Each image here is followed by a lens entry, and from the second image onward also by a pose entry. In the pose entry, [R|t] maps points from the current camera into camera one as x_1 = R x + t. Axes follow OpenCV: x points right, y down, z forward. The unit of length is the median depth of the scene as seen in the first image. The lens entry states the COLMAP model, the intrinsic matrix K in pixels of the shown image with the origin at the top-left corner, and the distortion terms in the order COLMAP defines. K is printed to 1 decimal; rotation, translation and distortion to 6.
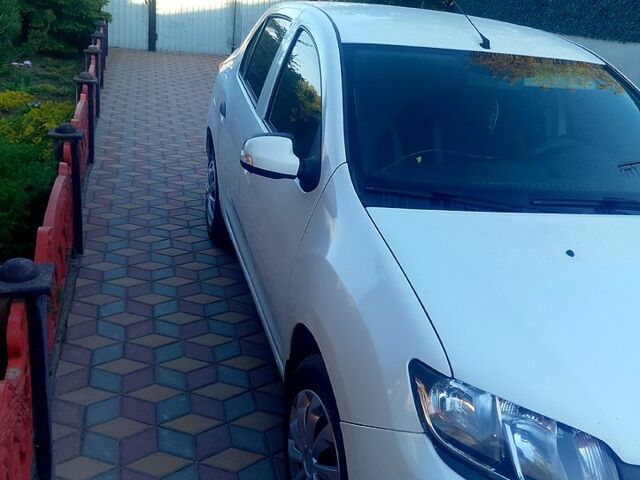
lens RADIAL K [[695.9, 0, 318.5], [0, 695.9, 243.1], [0, 0, 1]] dist [0.023825, 0.000000]
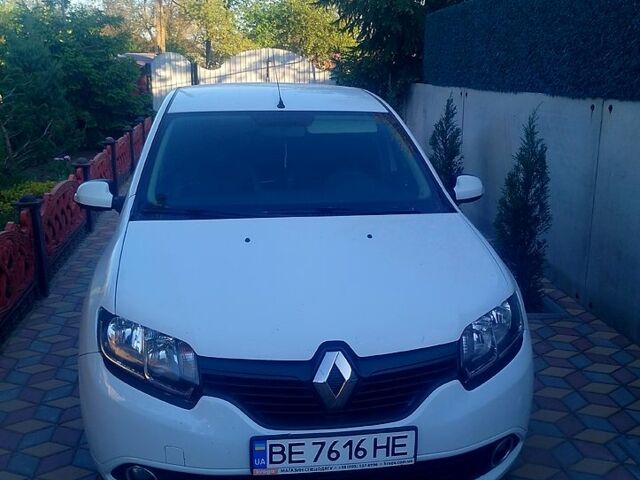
lens RADIAL K [[695.9, 0, 317.7], [0, 695.9, 237.6], [0, 0, 1]] dist [0.023825, 0.000000]
pose [[0.988888, -0.067466, -0.132473, 0.385470], [0.051443, 0.991337, -0.120850, 0.105160], [0.139479, 0.112692, 0.983792, -0.214610]]
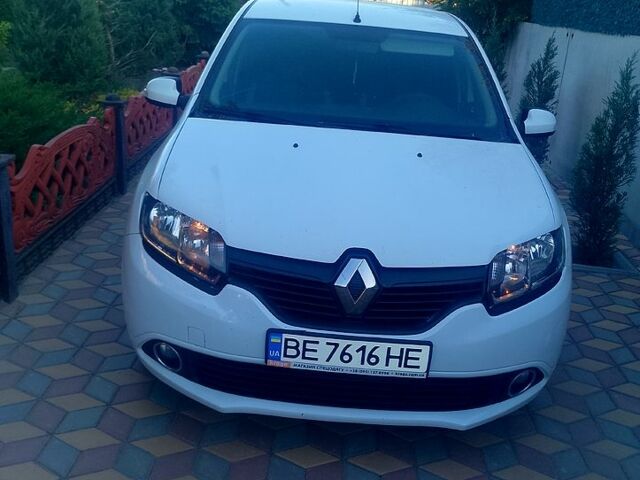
lens RADIAL K [[695.9, 0, 319.4], [0, 695.9, 241.9], [0, 0, 1]] dist [0.023825, 0.000000]
pose [[0.964264, 0.063505, -0.257220, 0.438556], [-0.072986, 0.996955, -0.027469, 0.137751], [0.254693, 0.045261, 0.965962, -0.203072]]
